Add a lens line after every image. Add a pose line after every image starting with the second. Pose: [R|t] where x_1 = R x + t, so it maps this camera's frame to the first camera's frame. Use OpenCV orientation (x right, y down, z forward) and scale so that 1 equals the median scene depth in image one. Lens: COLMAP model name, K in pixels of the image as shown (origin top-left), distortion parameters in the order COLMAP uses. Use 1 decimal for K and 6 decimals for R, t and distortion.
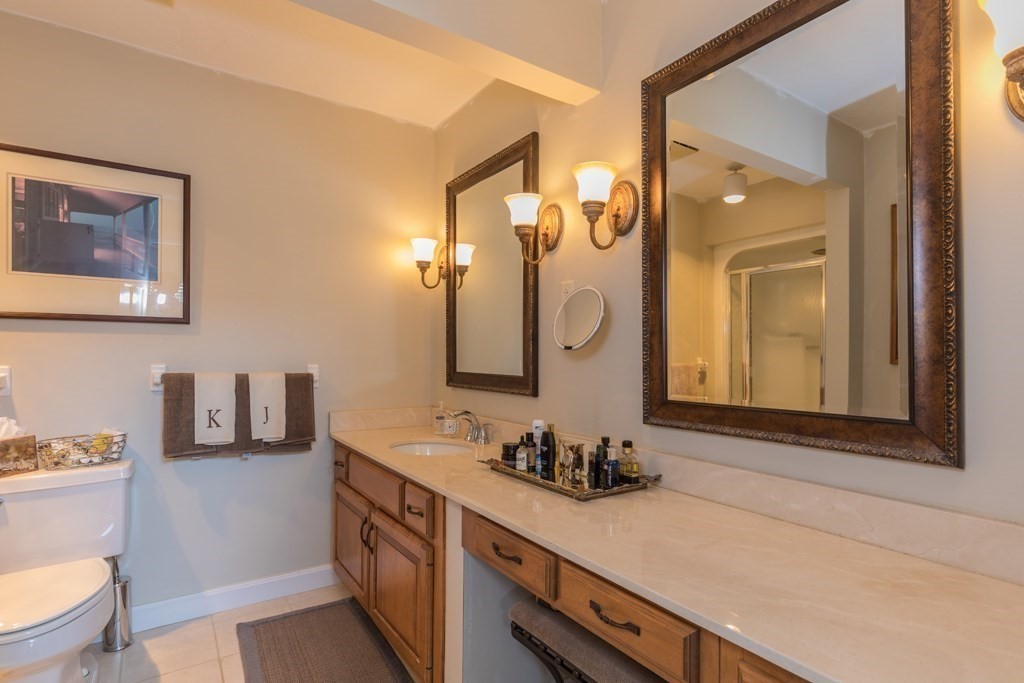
lens RADIAL K [[512.1, 0, 511.5], [0, 512.1, 345.9], [0, 0, 1]] dist [0.004584, -0.001066]
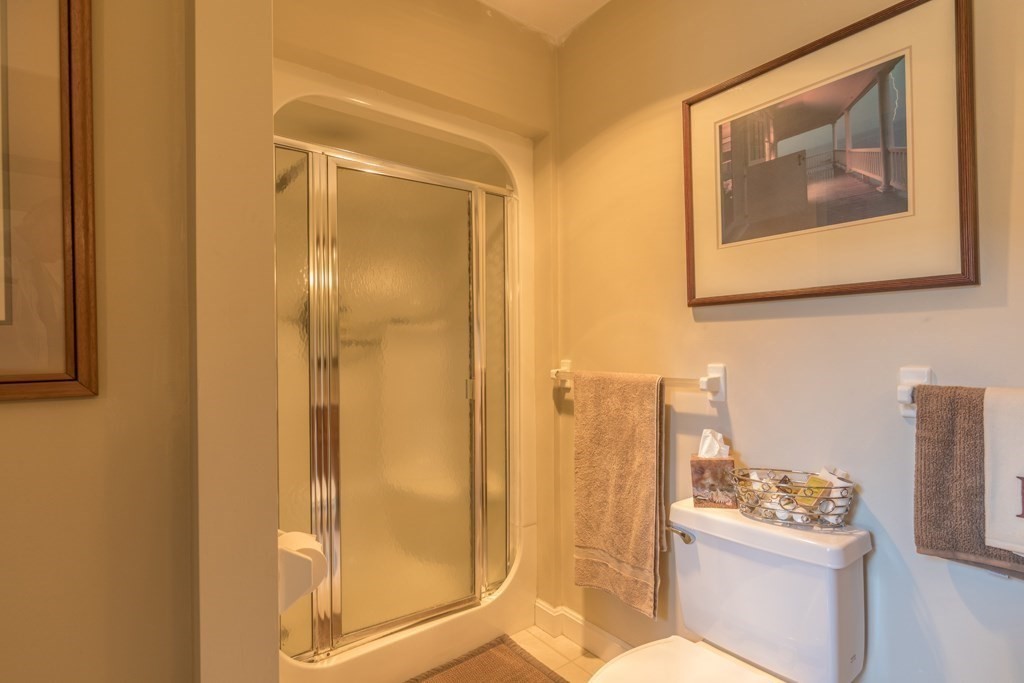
lens RADIAL K [[512.1, 0, 509.8], [0, 512.1, 345.2], [0, 0, 1]] dist [0.004584, -0.001066]
pose [[0.063140, -0.012973, -0.997920, -0.198820], [0.024878, 0.999625, -0.011421, 0.009616], [0.997695, -0.024105, 0.063439, 0.592322]]
